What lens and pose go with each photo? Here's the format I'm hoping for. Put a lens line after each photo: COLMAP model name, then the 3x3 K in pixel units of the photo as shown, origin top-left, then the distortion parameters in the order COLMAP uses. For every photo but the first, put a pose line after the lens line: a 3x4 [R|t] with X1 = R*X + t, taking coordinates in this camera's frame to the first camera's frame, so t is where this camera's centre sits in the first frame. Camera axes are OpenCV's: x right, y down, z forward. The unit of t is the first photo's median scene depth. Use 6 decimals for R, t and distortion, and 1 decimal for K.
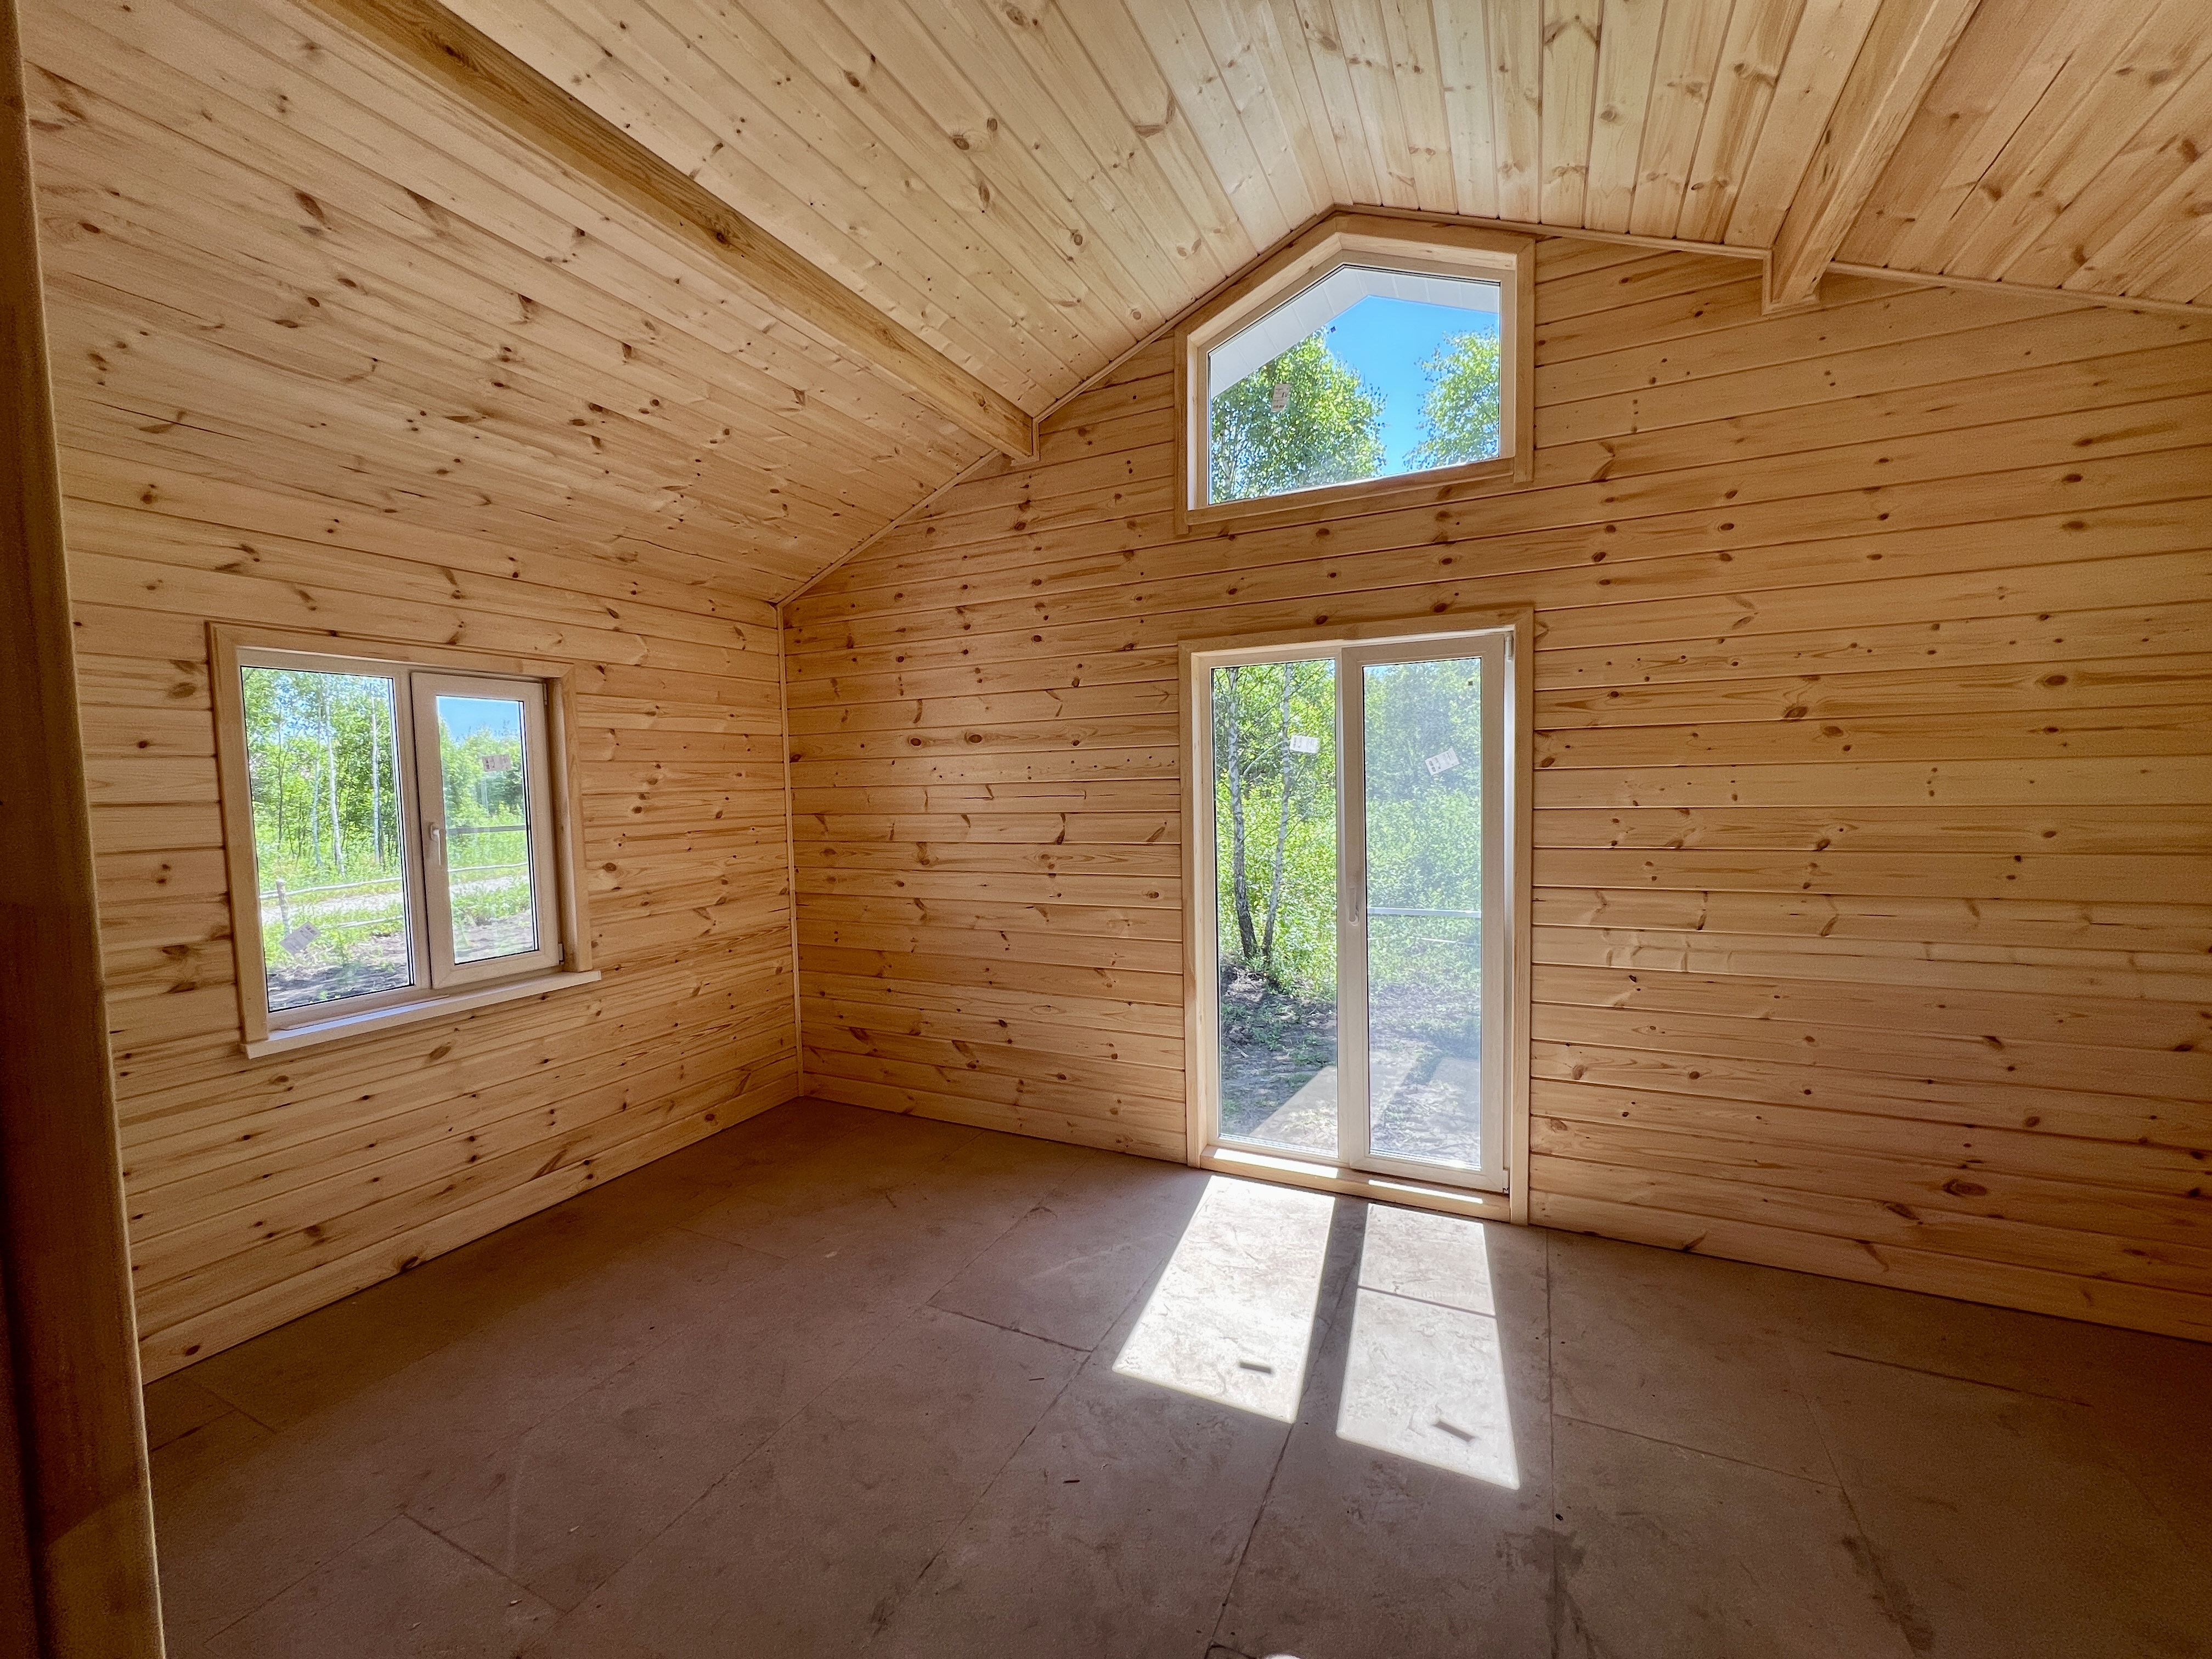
lens RADIAL K [[887.9, 0, 1105.9], [0, 887.9, 836.5], [0, 0, 1]] dist [-0.002343, 0.000445]
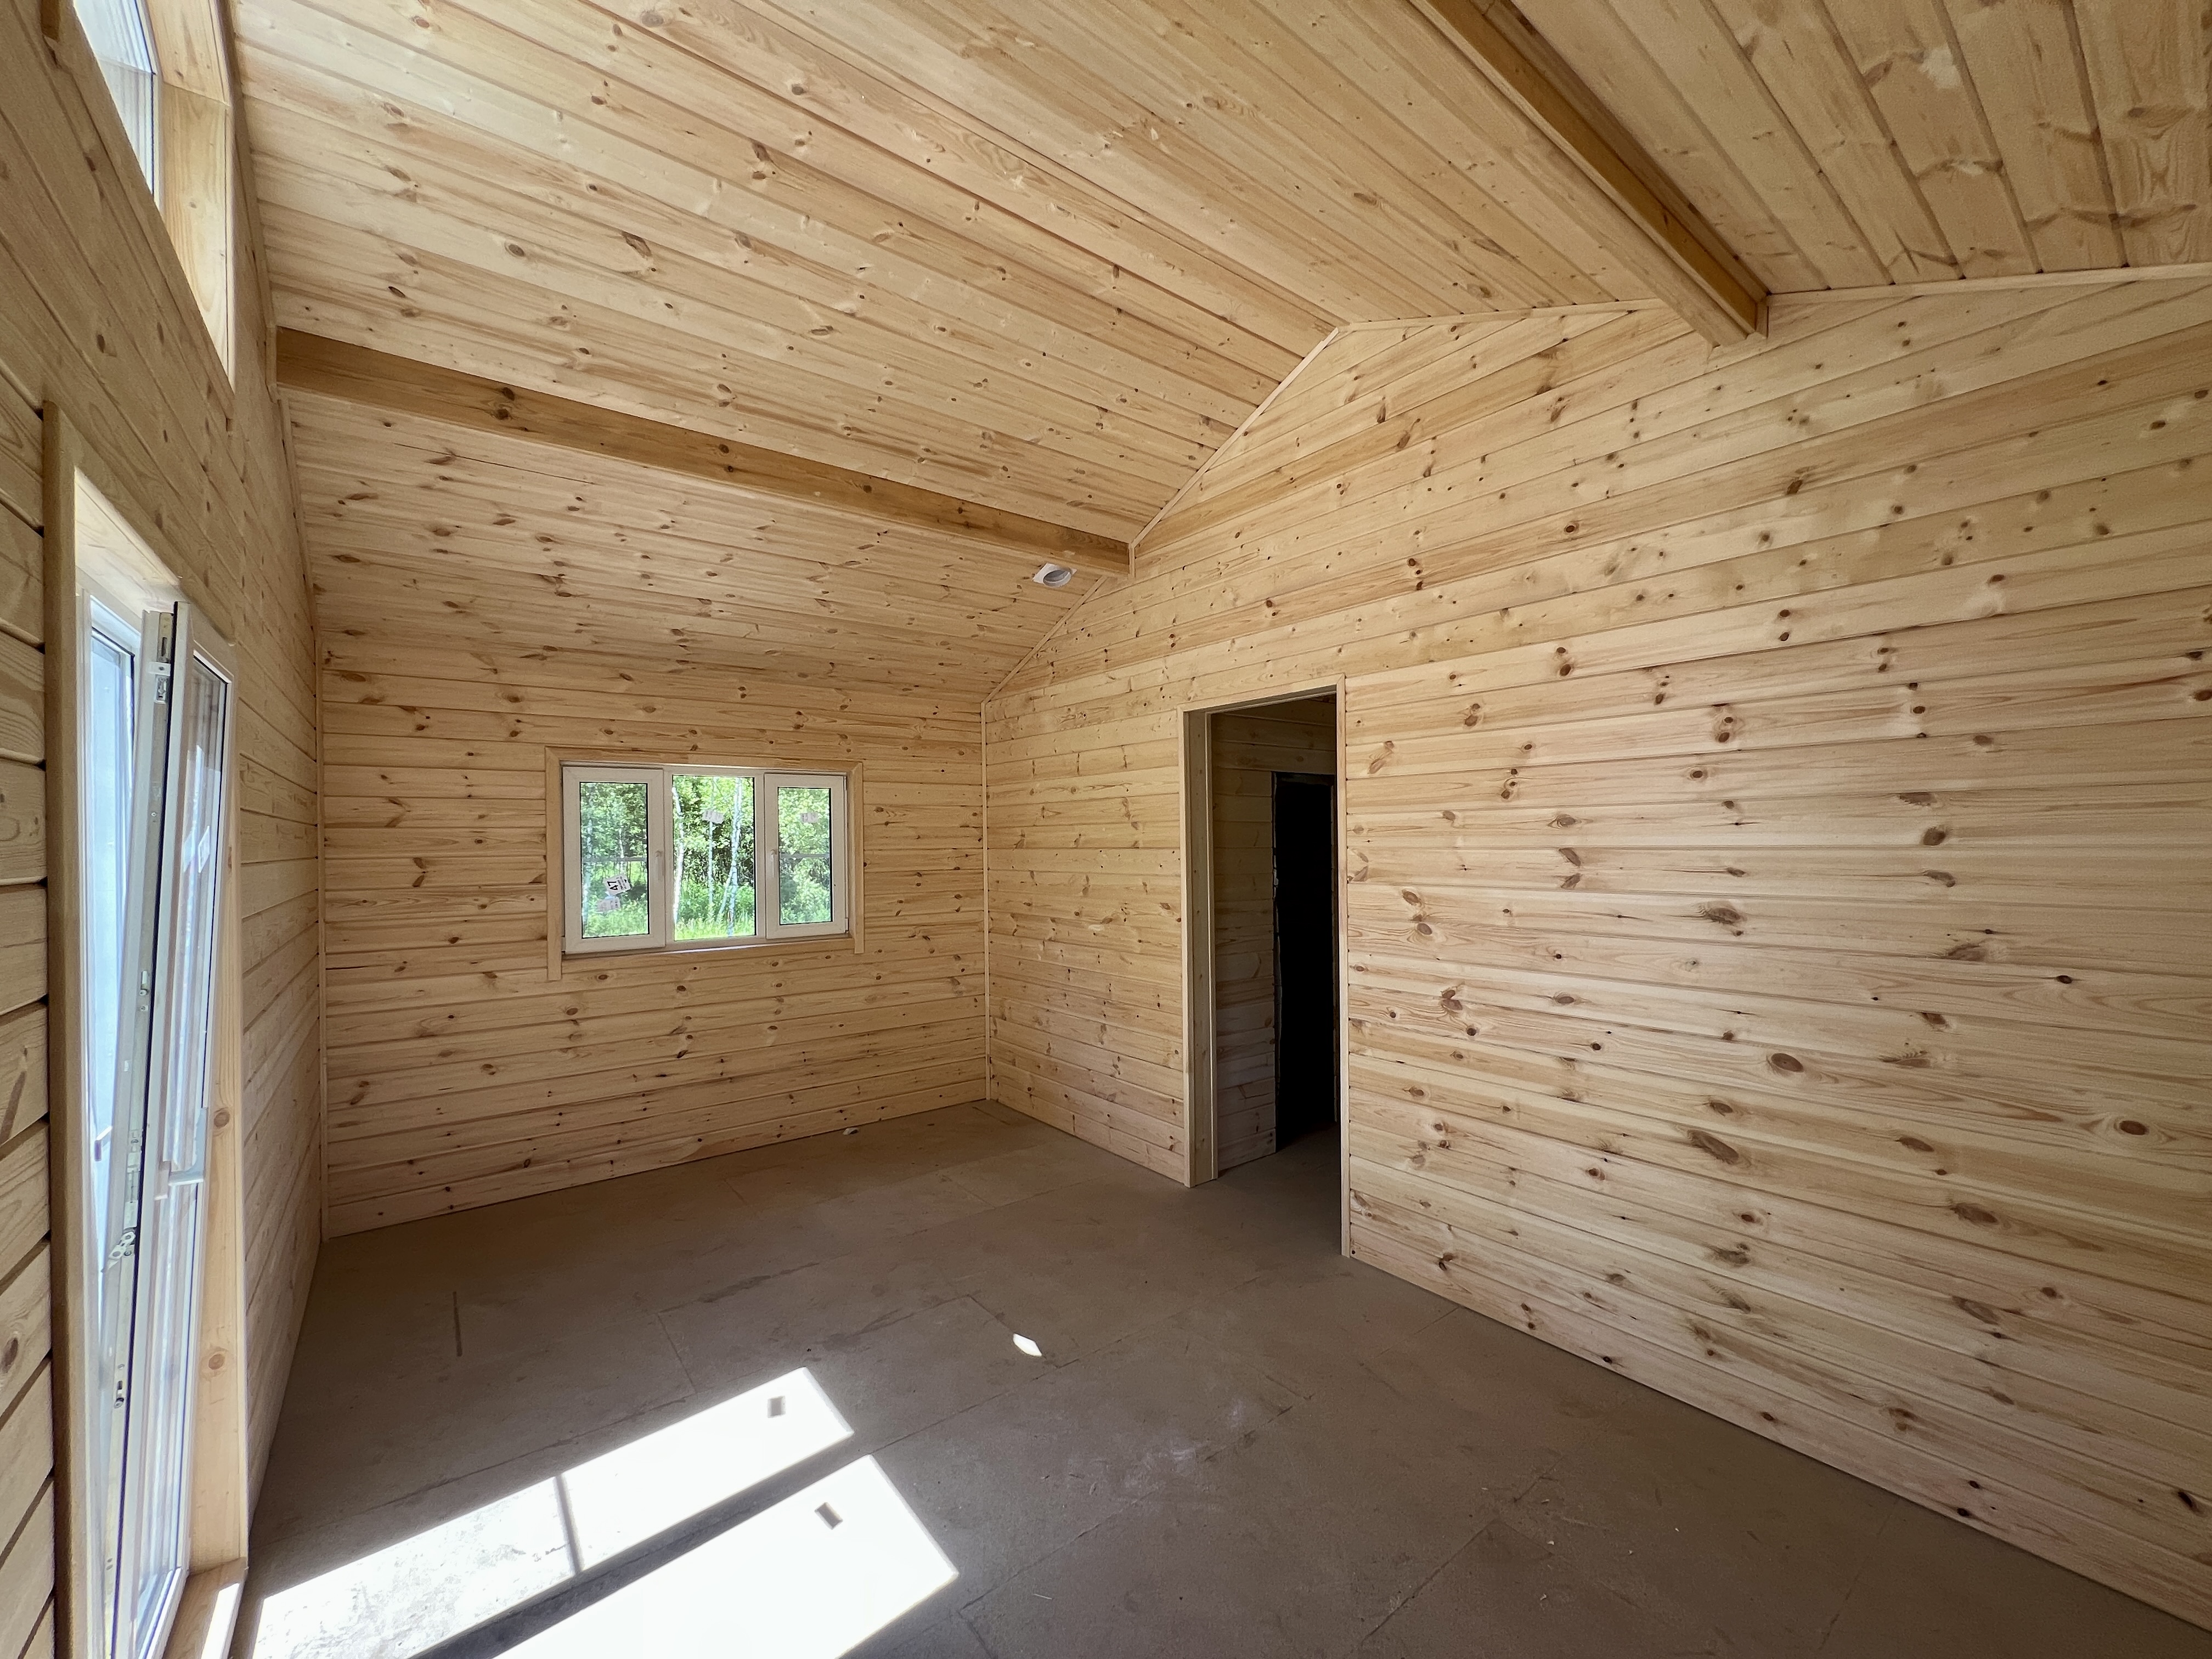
lens RADIAL K [[887.9, 0, 1105.9], [0, 887.9, 836.5], [0, 0, 1]] dist [-0.002343, 0.000445]
pose [[-0.894299, 0.034990, 0.446100, -0.415230], [0.059769, 0.997345, 0.041592, -0.087341], [-0.443460, 0.063859, -0.894016, 1.336038]]
